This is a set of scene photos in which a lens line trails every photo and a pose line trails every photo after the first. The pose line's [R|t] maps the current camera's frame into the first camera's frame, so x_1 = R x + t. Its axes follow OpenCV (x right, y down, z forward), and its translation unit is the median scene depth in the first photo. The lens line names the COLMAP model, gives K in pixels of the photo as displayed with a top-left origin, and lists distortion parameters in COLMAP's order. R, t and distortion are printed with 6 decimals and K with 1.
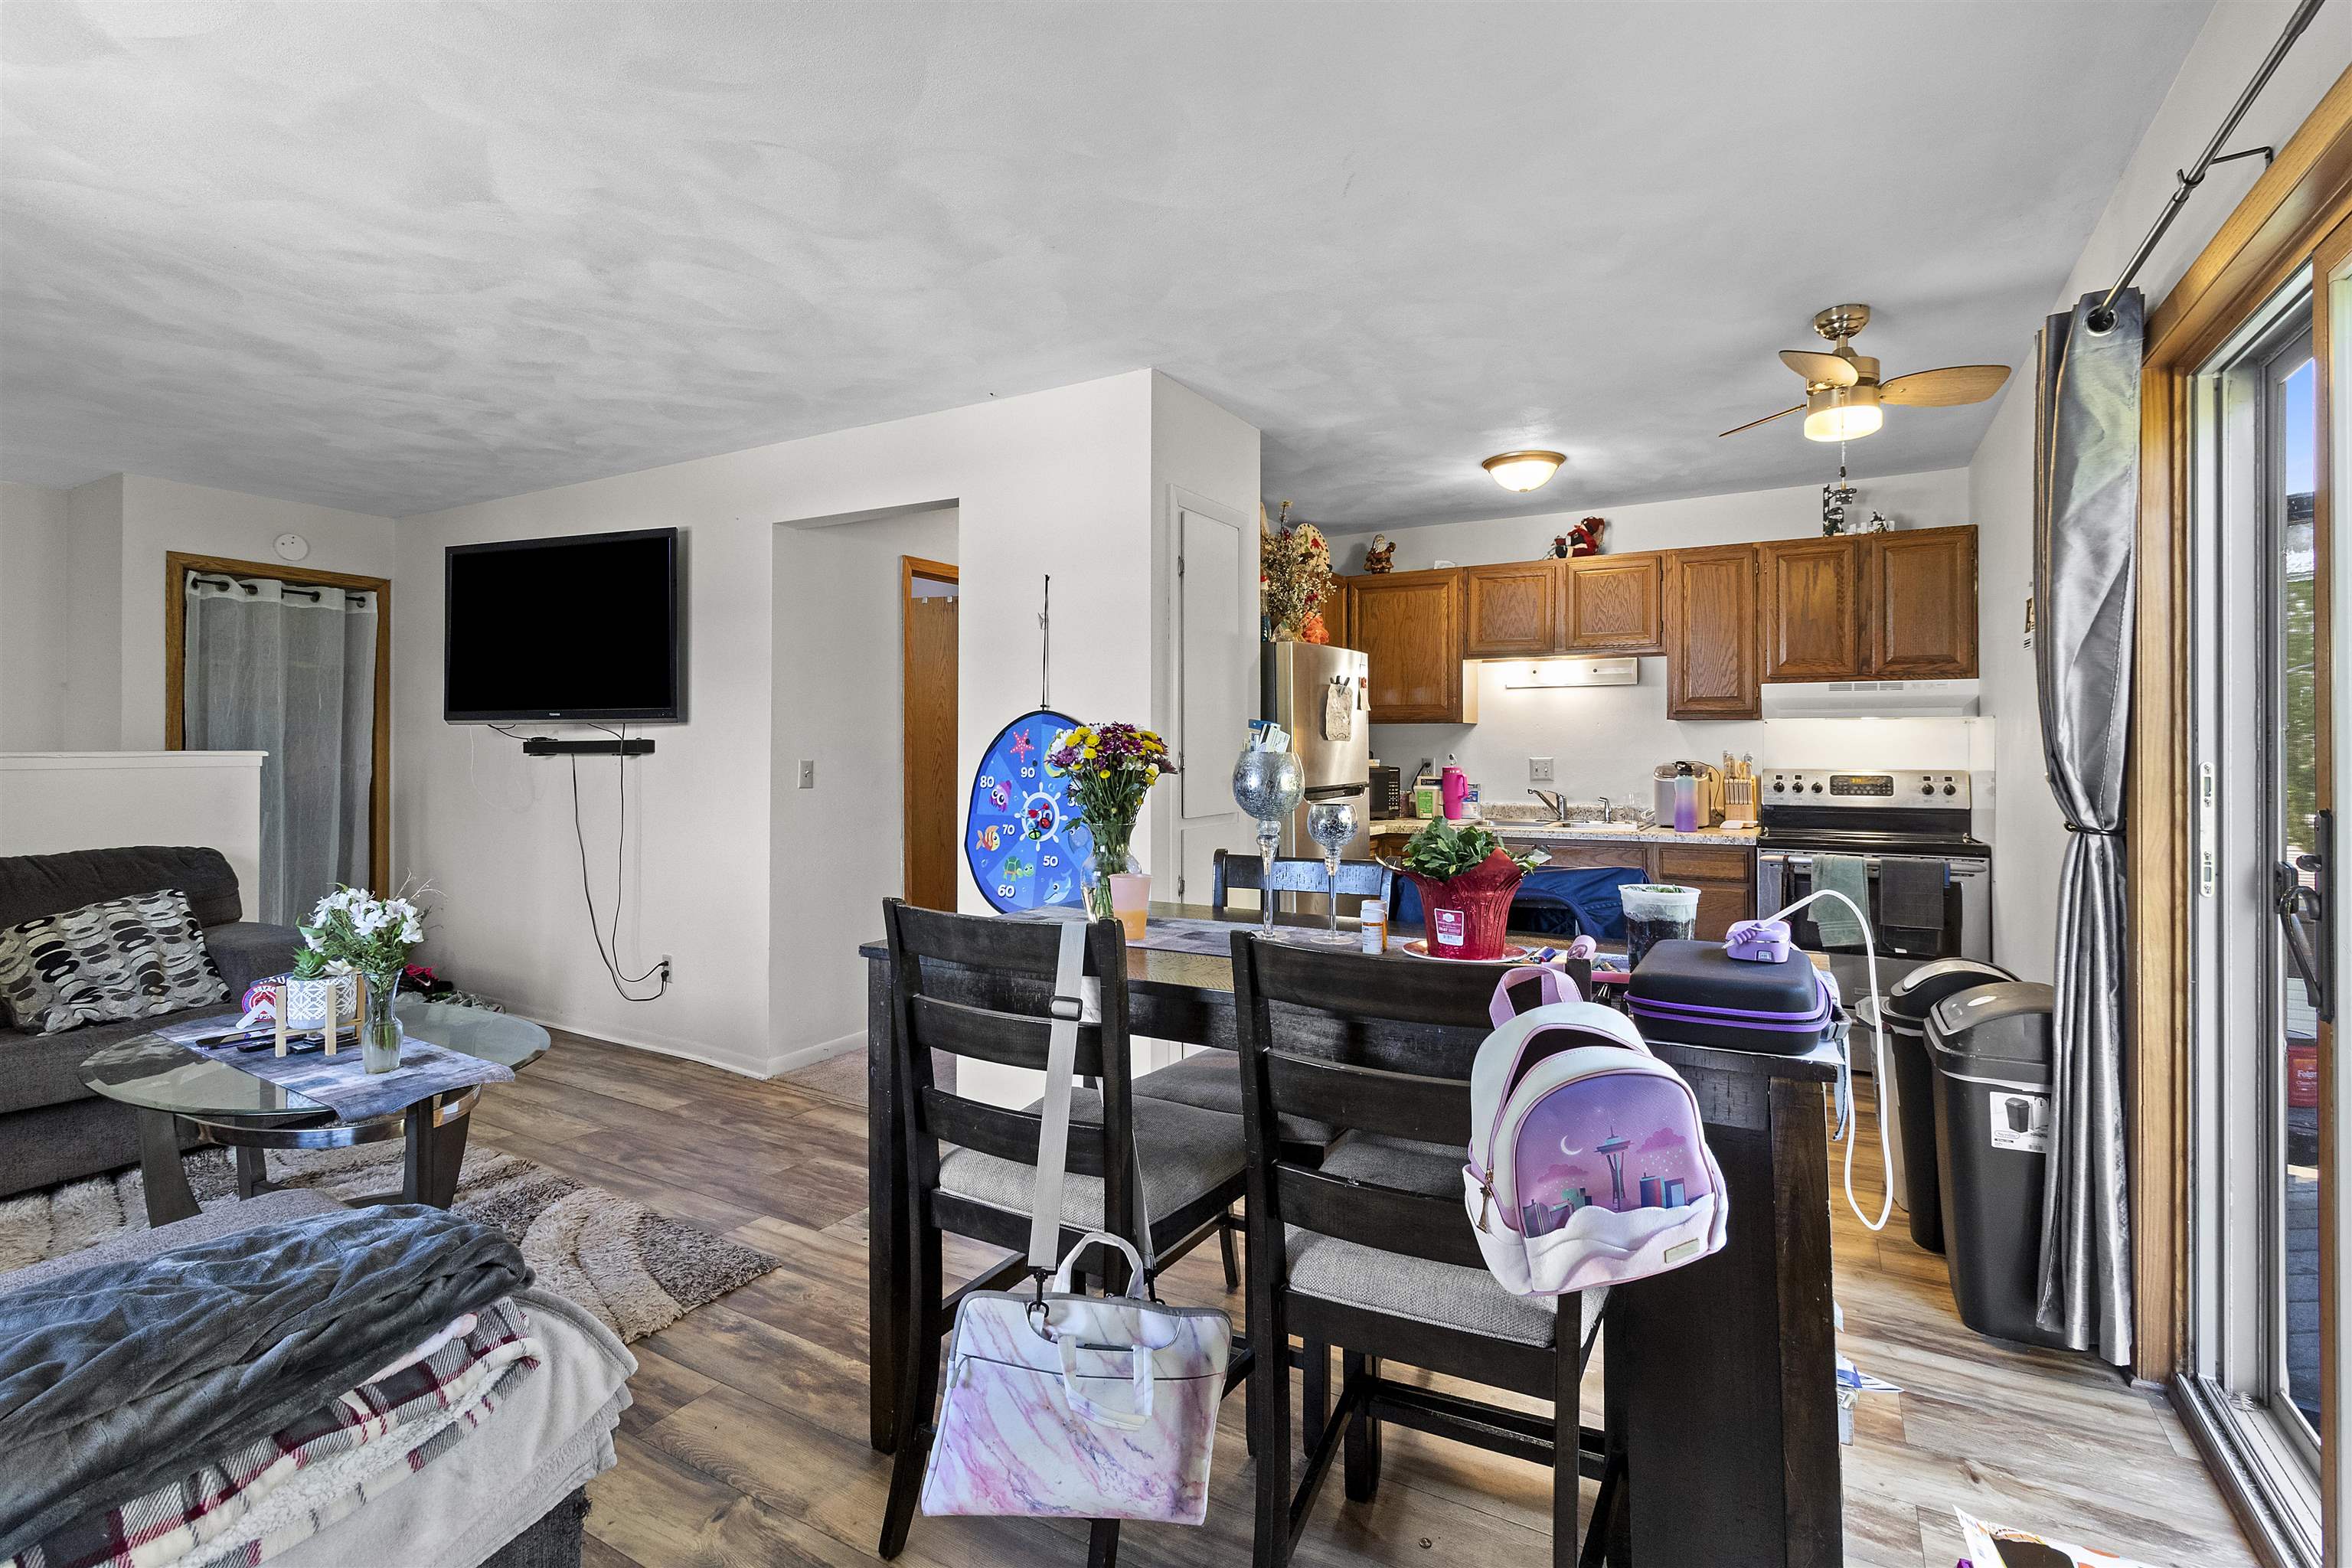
lens RADIAL K [[1094.1, 0, 1171.3], [0, 1094.1, 745.3], [0, 0, 1]] dist [0.000814, -0.000103]
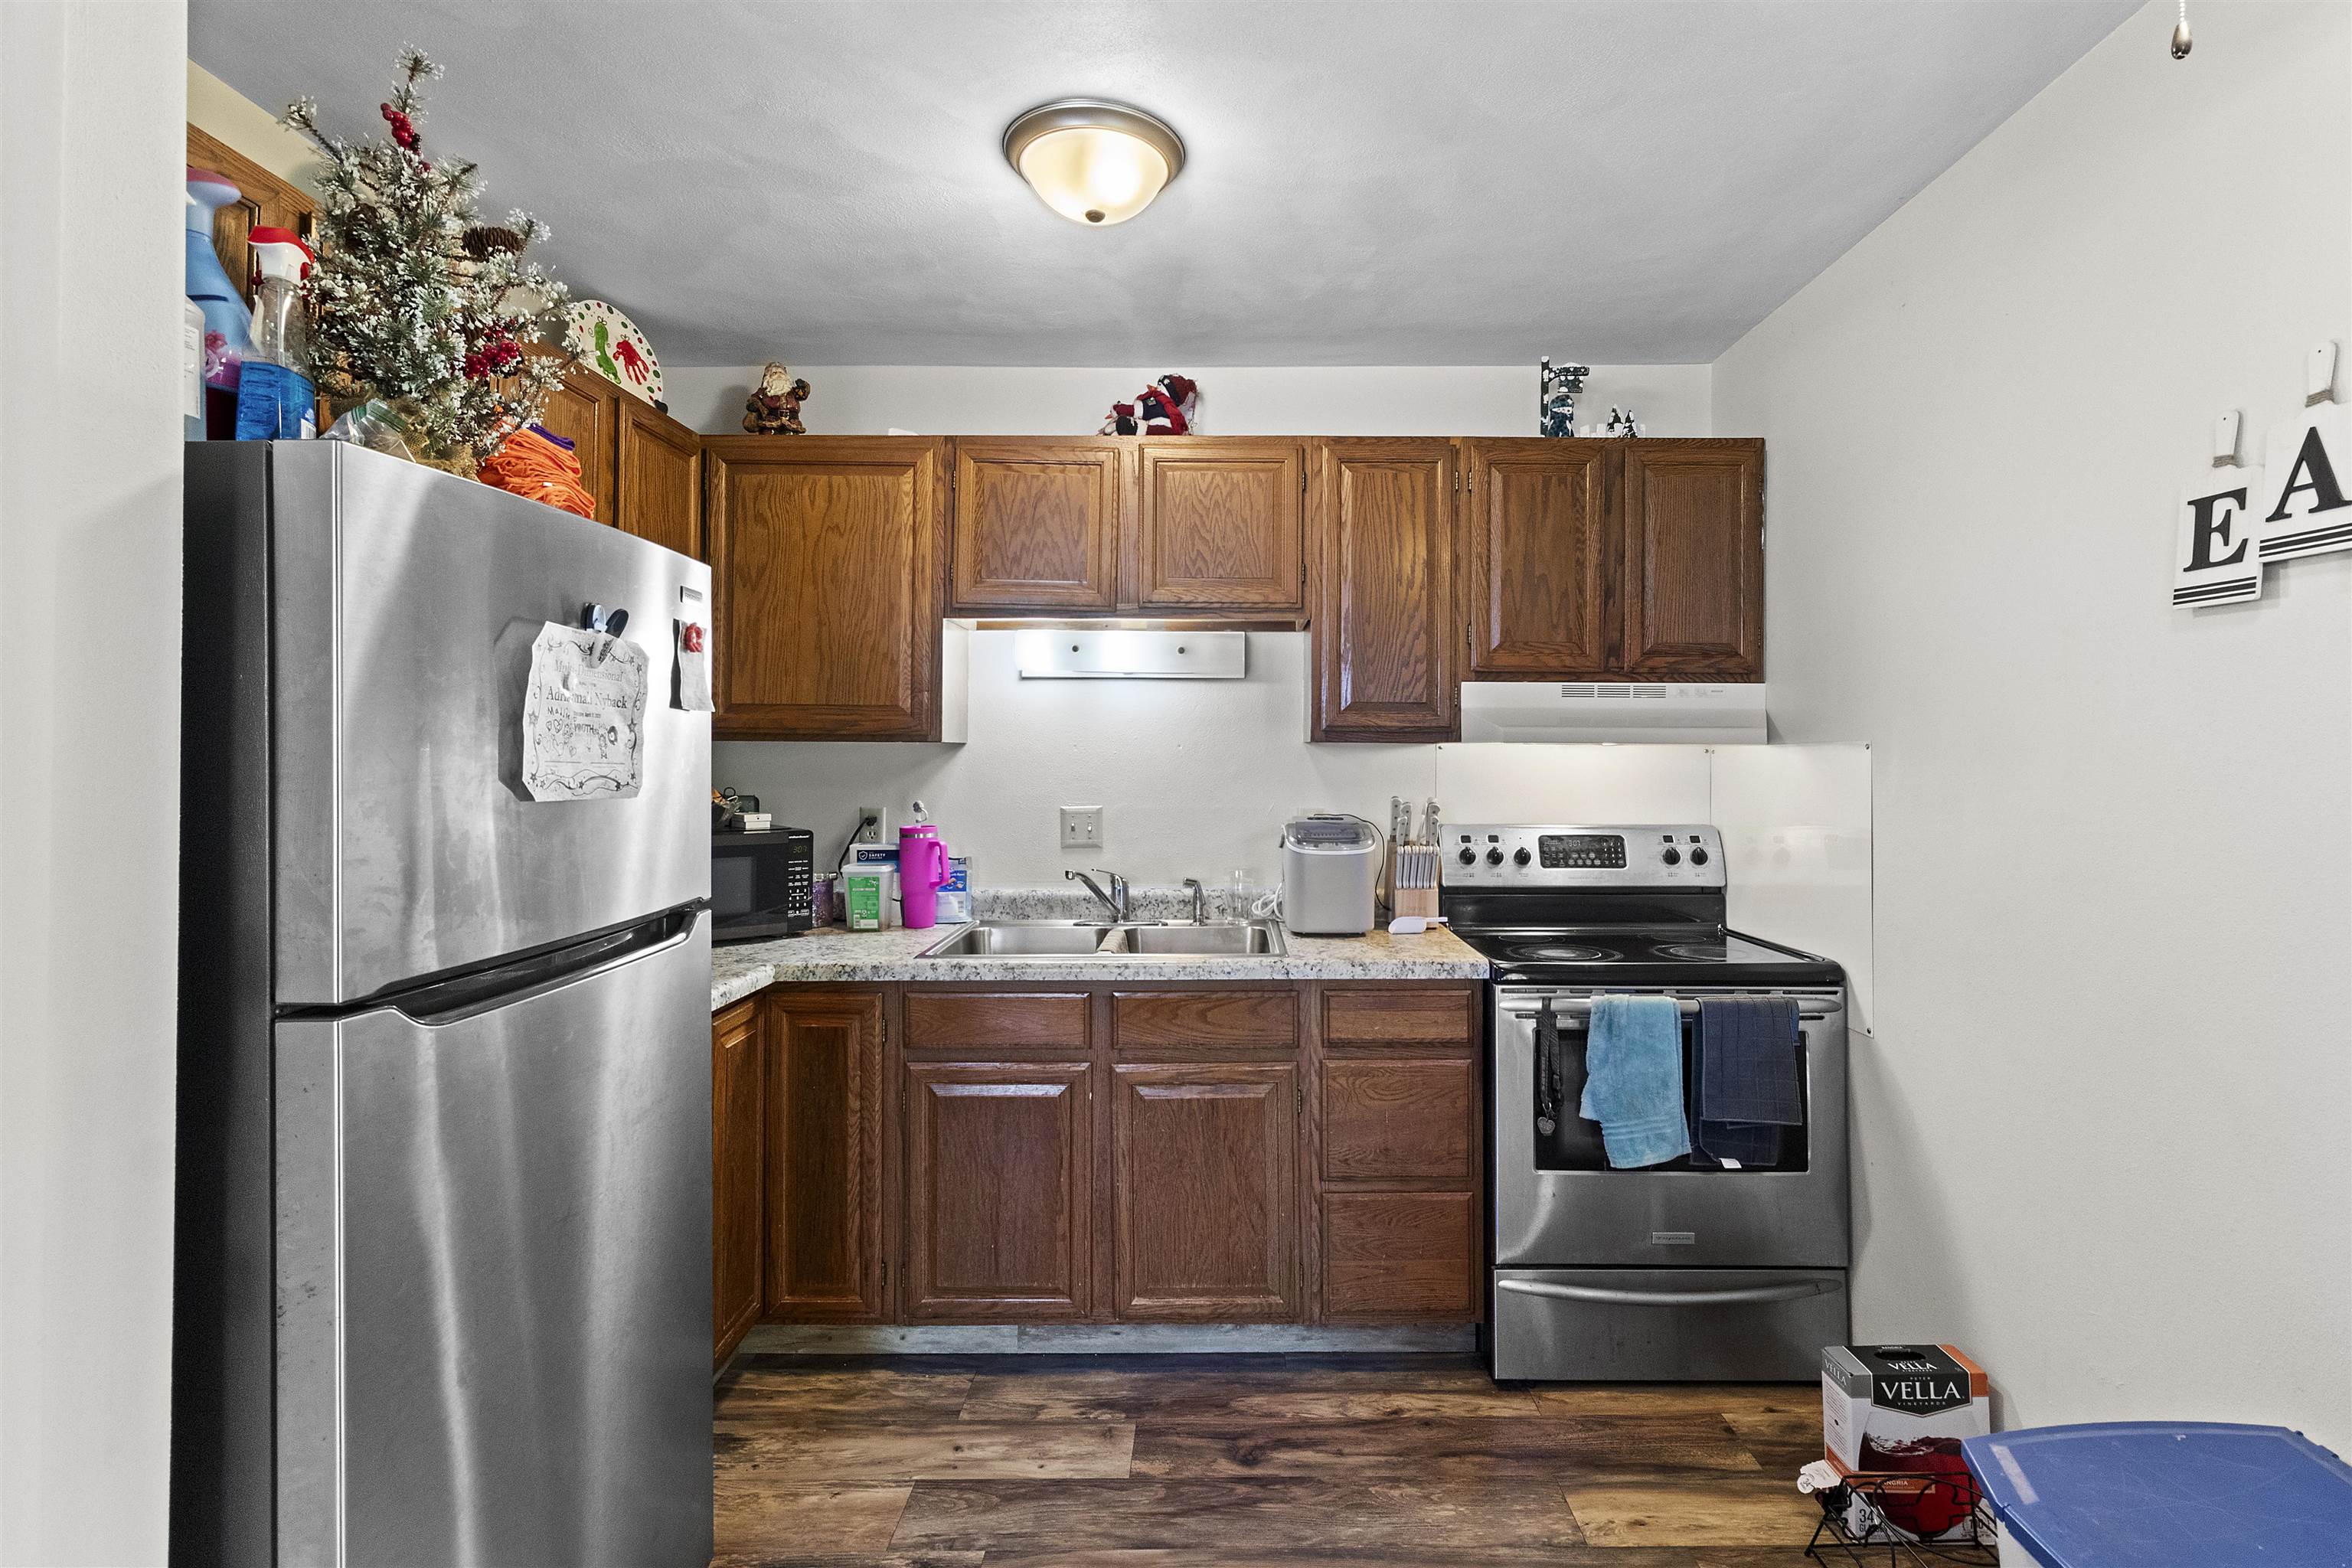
lens RADIAL K [[1100.1, 0, 1230.0], [0, 1100.1, 736.0], [0, 0, 1]] dist [0.001348, 0.000116]
pose [[0.859767, 0.012566, 0.510532, 0.137410], [-0.003807, 0.999827, -0.018198, -0.016440], [-0.510673, 0.013703, 0.859666, 0.560012]]
